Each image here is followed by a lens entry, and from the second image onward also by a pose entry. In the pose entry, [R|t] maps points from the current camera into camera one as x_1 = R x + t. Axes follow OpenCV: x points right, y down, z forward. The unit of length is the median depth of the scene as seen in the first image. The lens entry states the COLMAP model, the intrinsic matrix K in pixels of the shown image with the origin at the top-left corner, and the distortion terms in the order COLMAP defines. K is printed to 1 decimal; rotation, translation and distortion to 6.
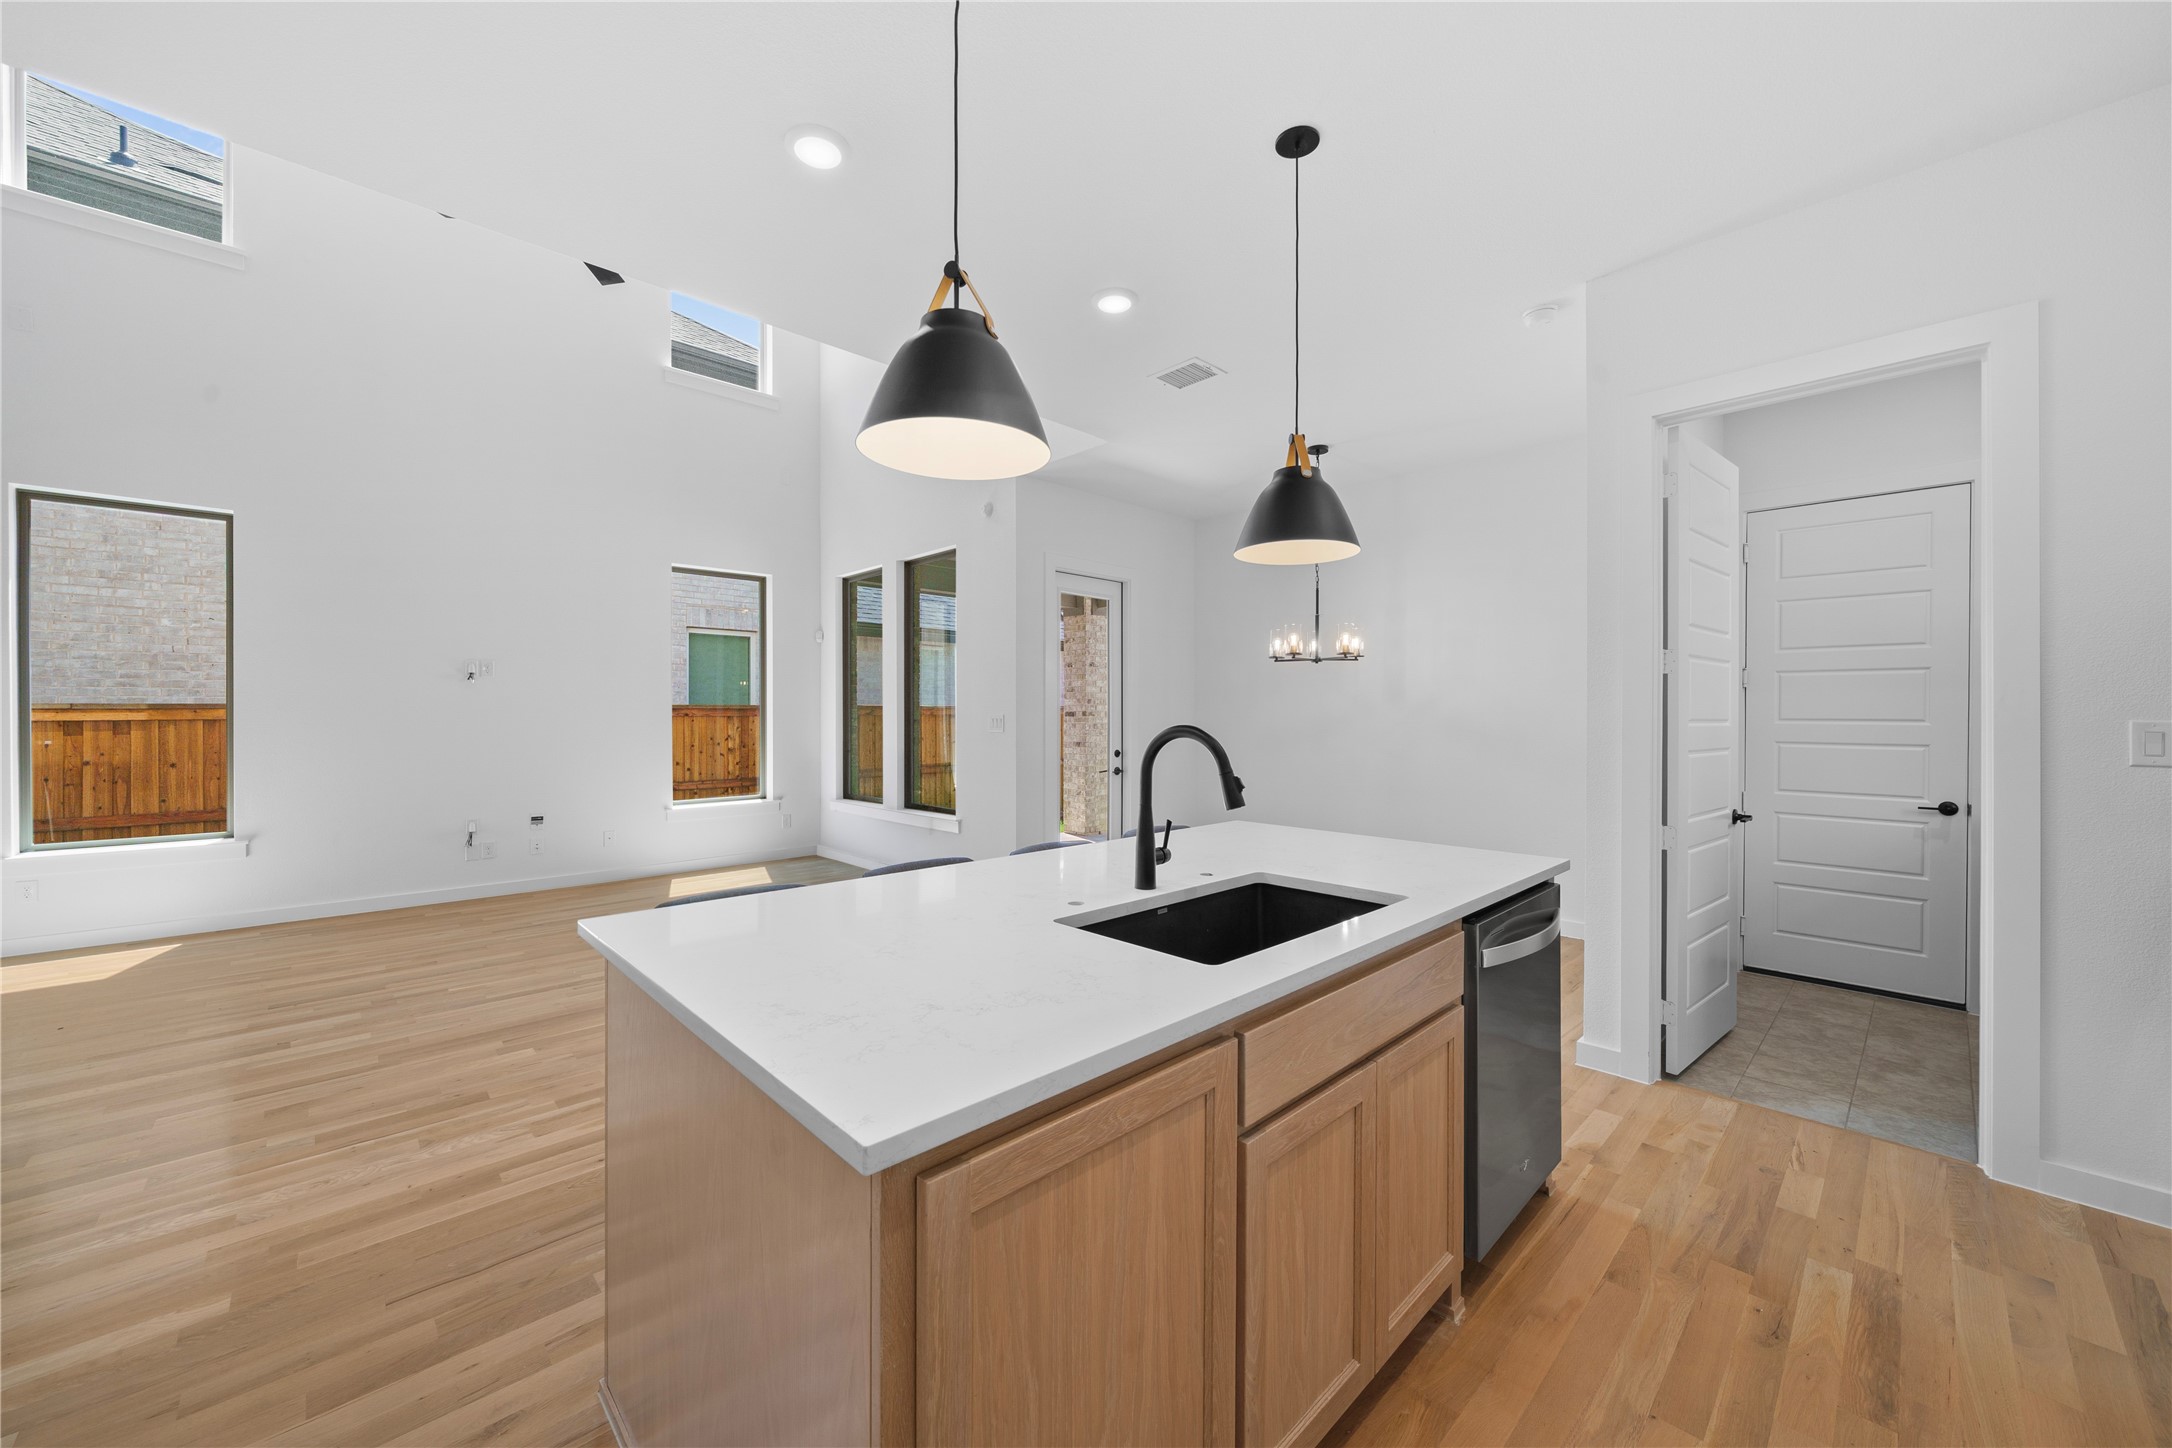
lens RADIAL K [[835.2, 0, 1081.5], [0, 835.2, 723.1], [0, 0, 1]] dist [-0.002958, 0.000490]
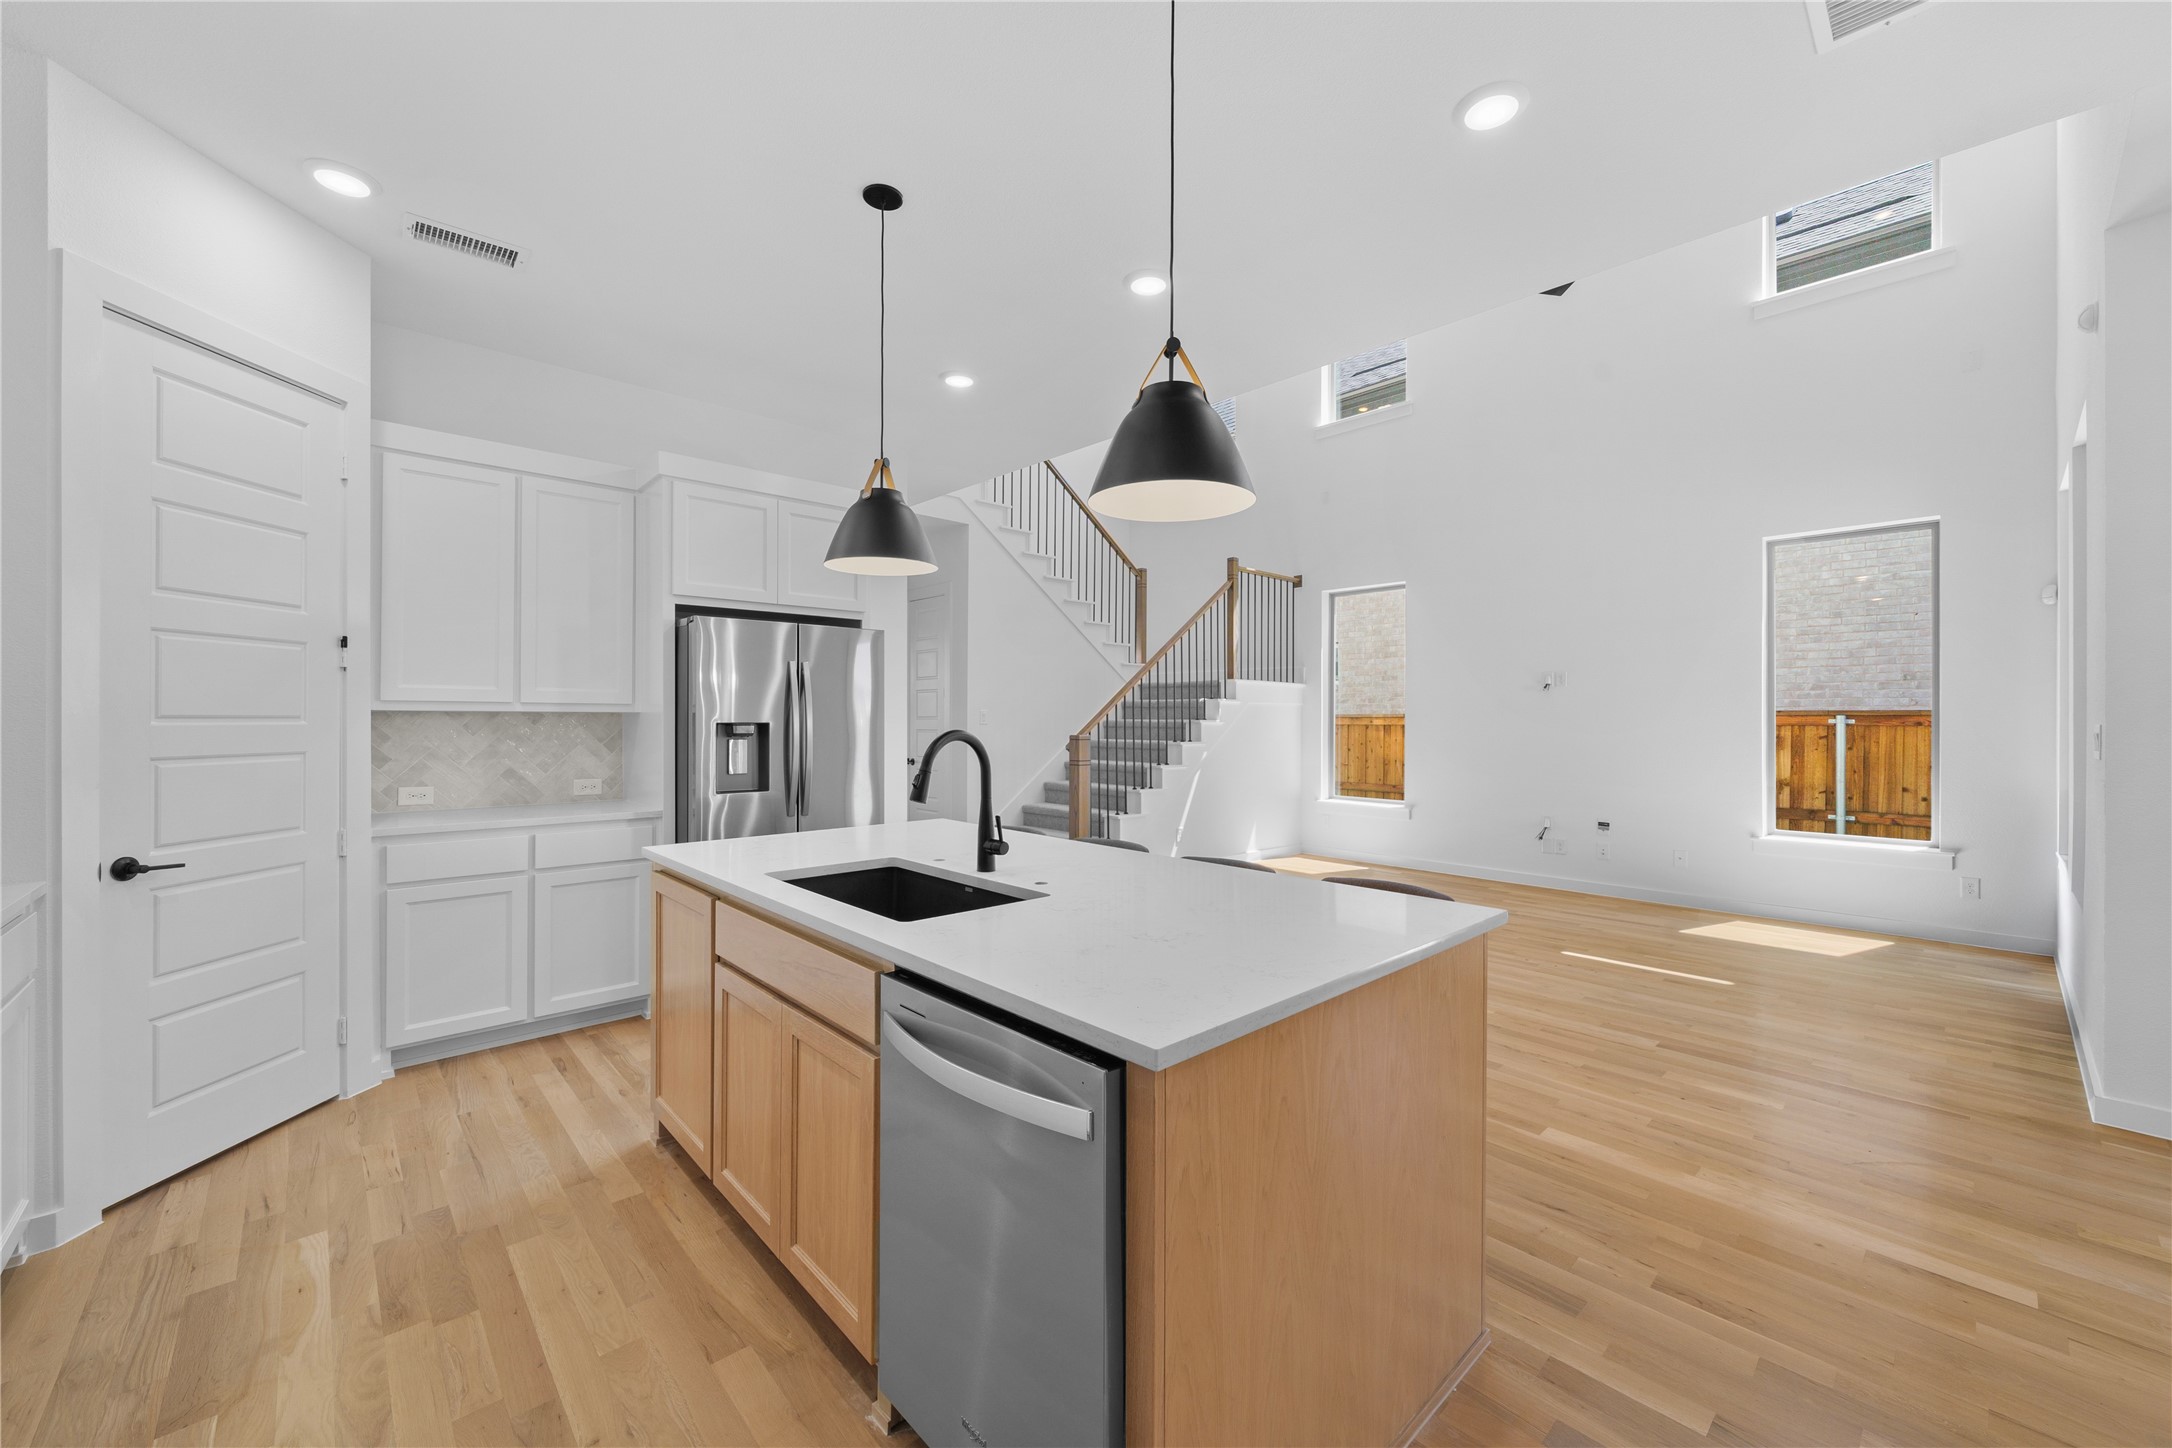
lens RADIAL K [[835.2, 0, 1072.6], [0, 835.2, 732.5], [0, 0, 1]] dist [-0.002958, 0.000490]
pose [[-0.018234, 0.015479, -0.999714, 0.723019], [-0.013799, 0.999781, 0.015732, -0.010243], [0.999739, 0.014082, -0.018016, 0.669662]]
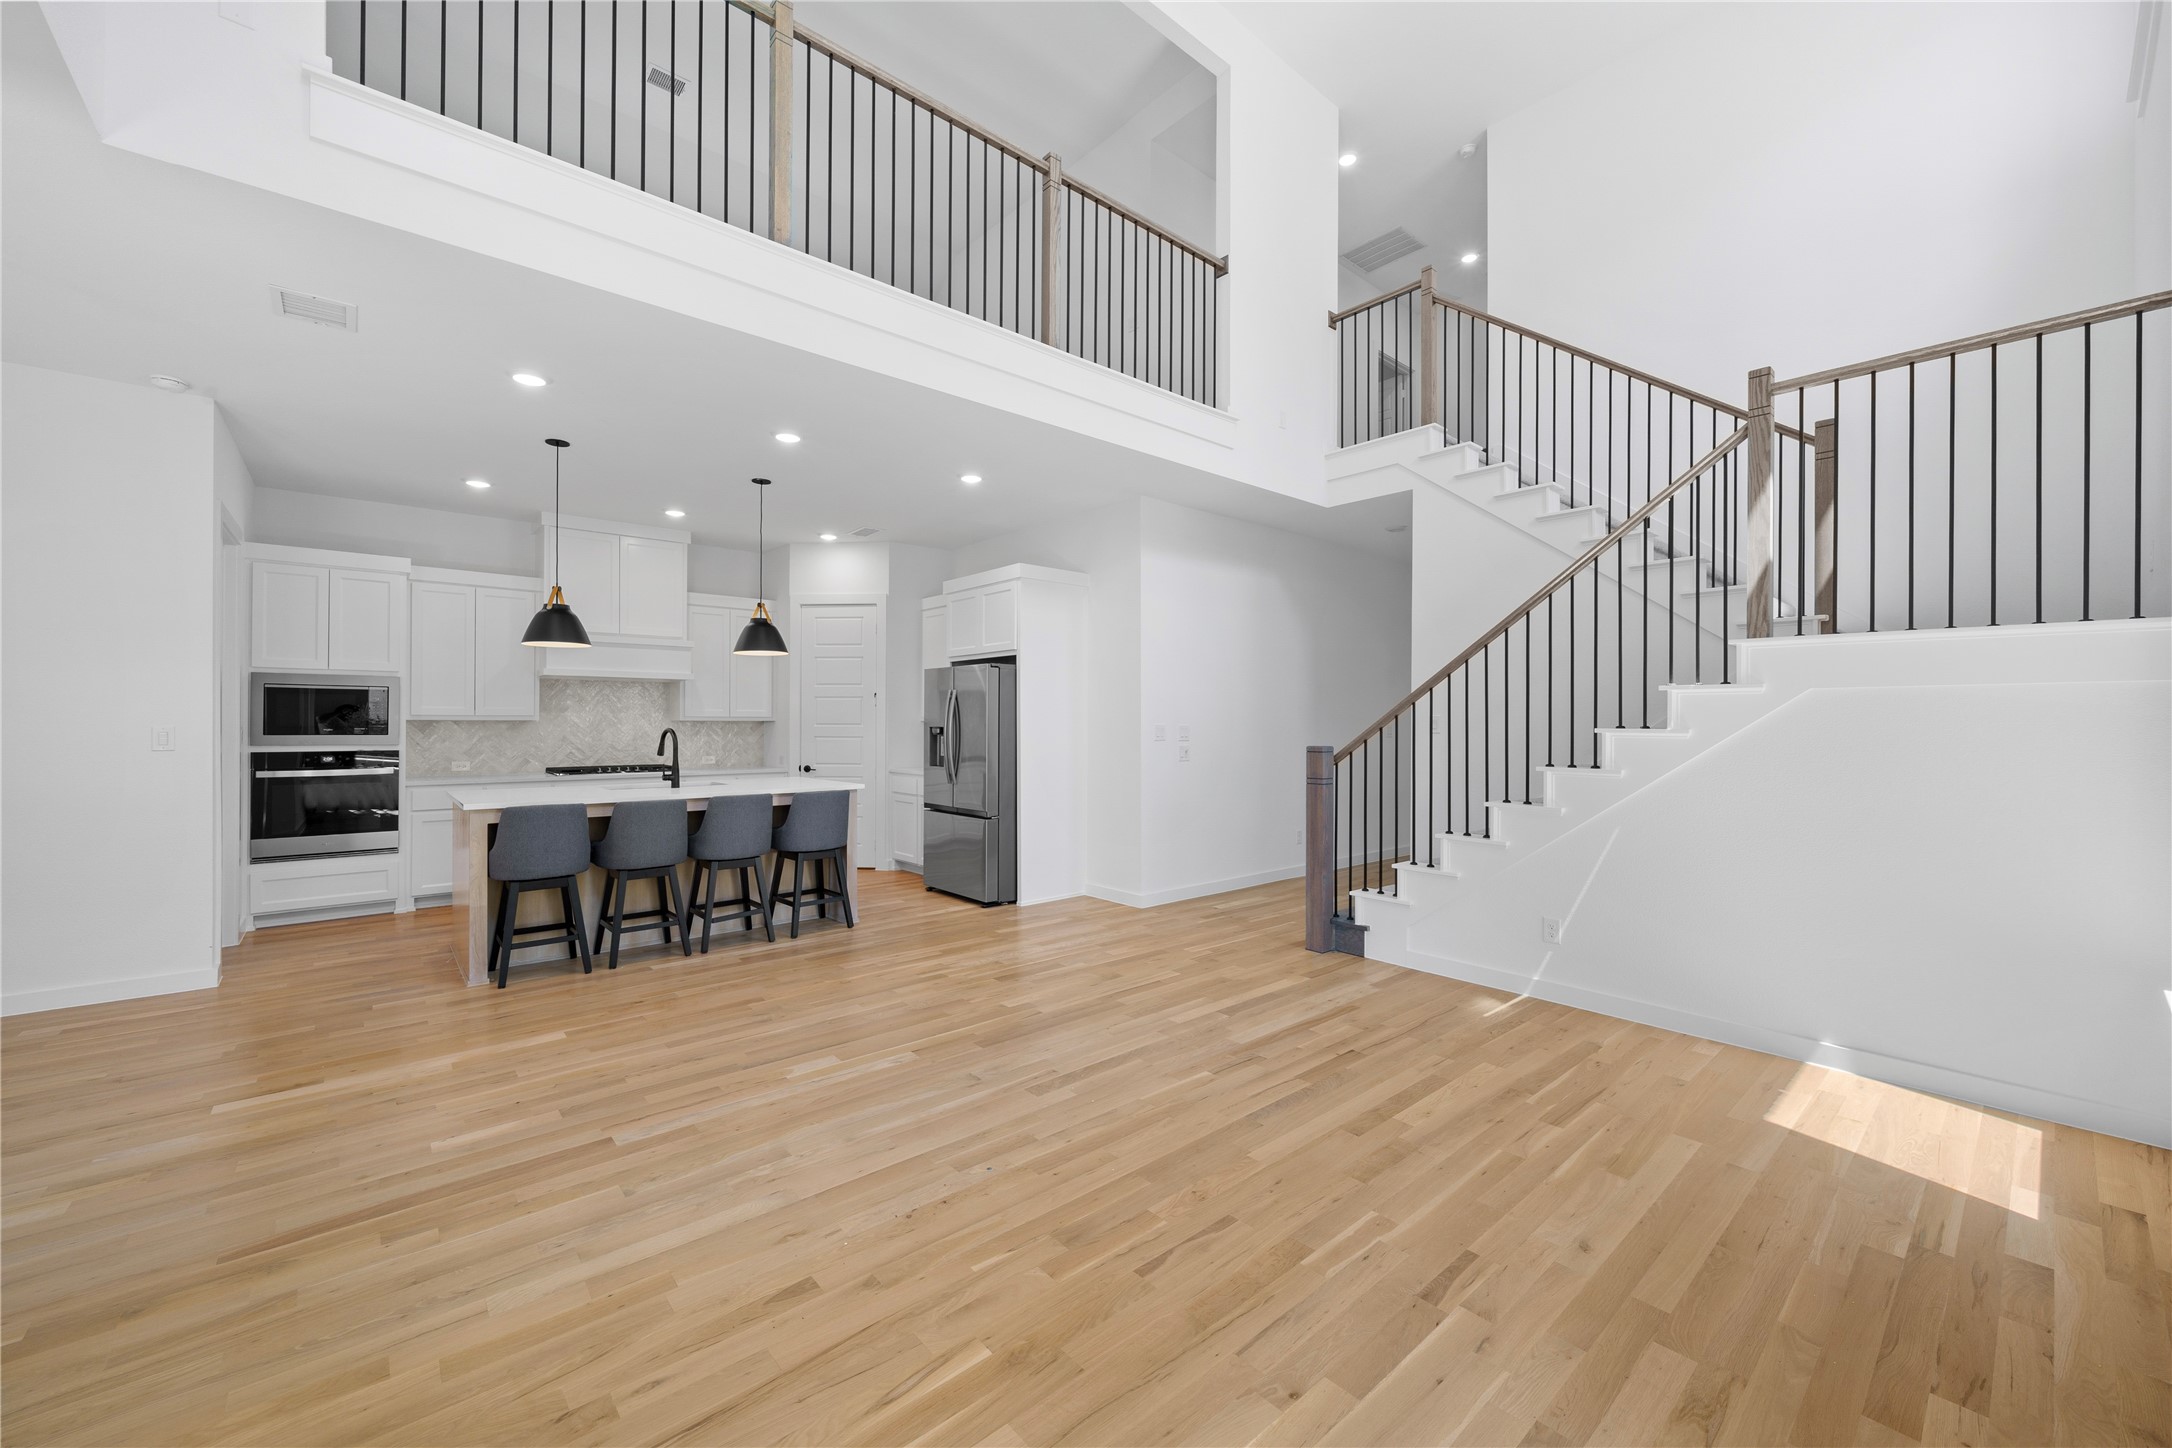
lens RADIAL K [[835.2, 0, 1071.4], [0, 835.2, 723.5], [0, 0, 1]] dist [-0.002958, 0.000490]
pose [[-0.998810, -0.004441, 0.048573, -0.793807], [-0.004022, 0.999954, 0.008717, -0.024893], [-0.048610, 0.008511, -0.998782, 2.153934]]
